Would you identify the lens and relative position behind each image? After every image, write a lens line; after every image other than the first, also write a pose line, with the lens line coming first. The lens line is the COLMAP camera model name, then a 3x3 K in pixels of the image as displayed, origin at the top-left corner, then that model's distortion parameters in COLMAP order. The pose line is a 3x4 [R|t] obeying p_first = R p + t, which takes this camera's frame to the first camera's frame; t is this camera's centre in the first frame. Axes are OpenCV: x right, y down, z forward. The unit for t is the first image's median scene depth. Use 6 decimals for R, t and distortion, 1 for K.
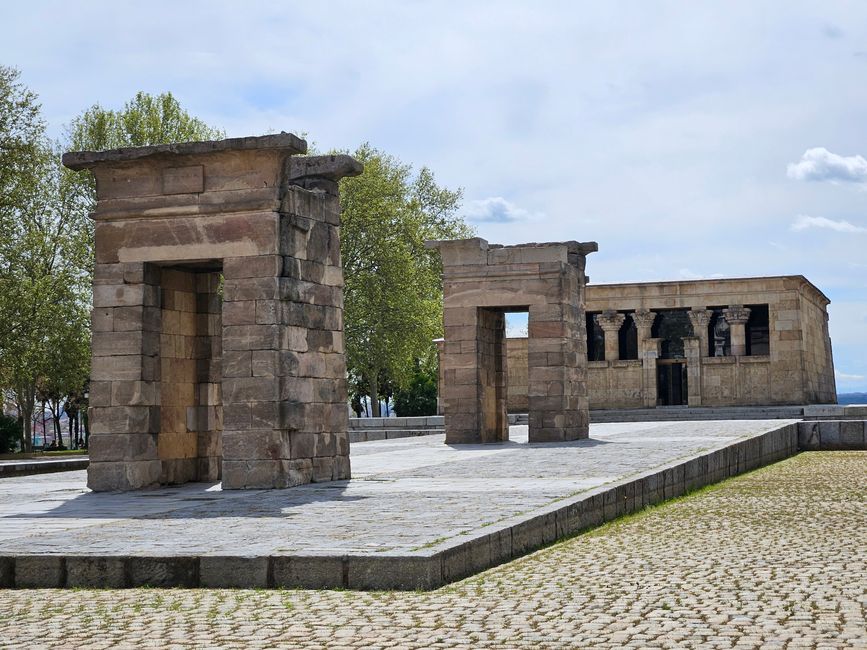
lens RADIAL K [[2210.7, 0, 433.5], [0, 2210.7, 325.0], [0, 0, 1]] dist [-1.363084, 32.413711]
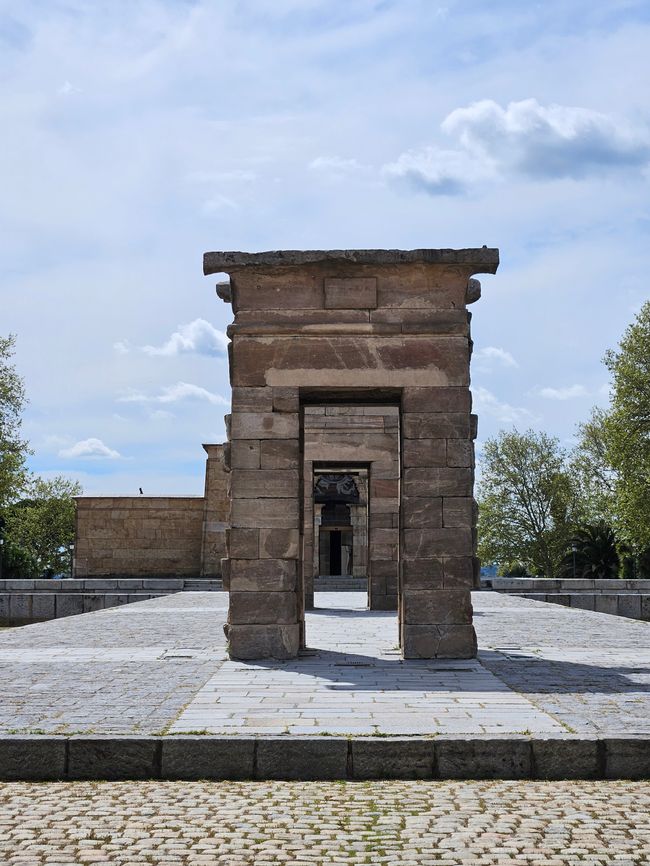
lens RADIAL K [[2208.2, 0, 325.0], [0, 2208.2, 433.0], [0, 0, 1]] dist [-1.363084, 32.413711]
pose [[0.947835, 0.045177, 0.315543, -0.390926], [-0.035815, 0.998731, -0.035409, 0.018315], [-0.316743, 0.022260, 0.948250, 0.196798]]
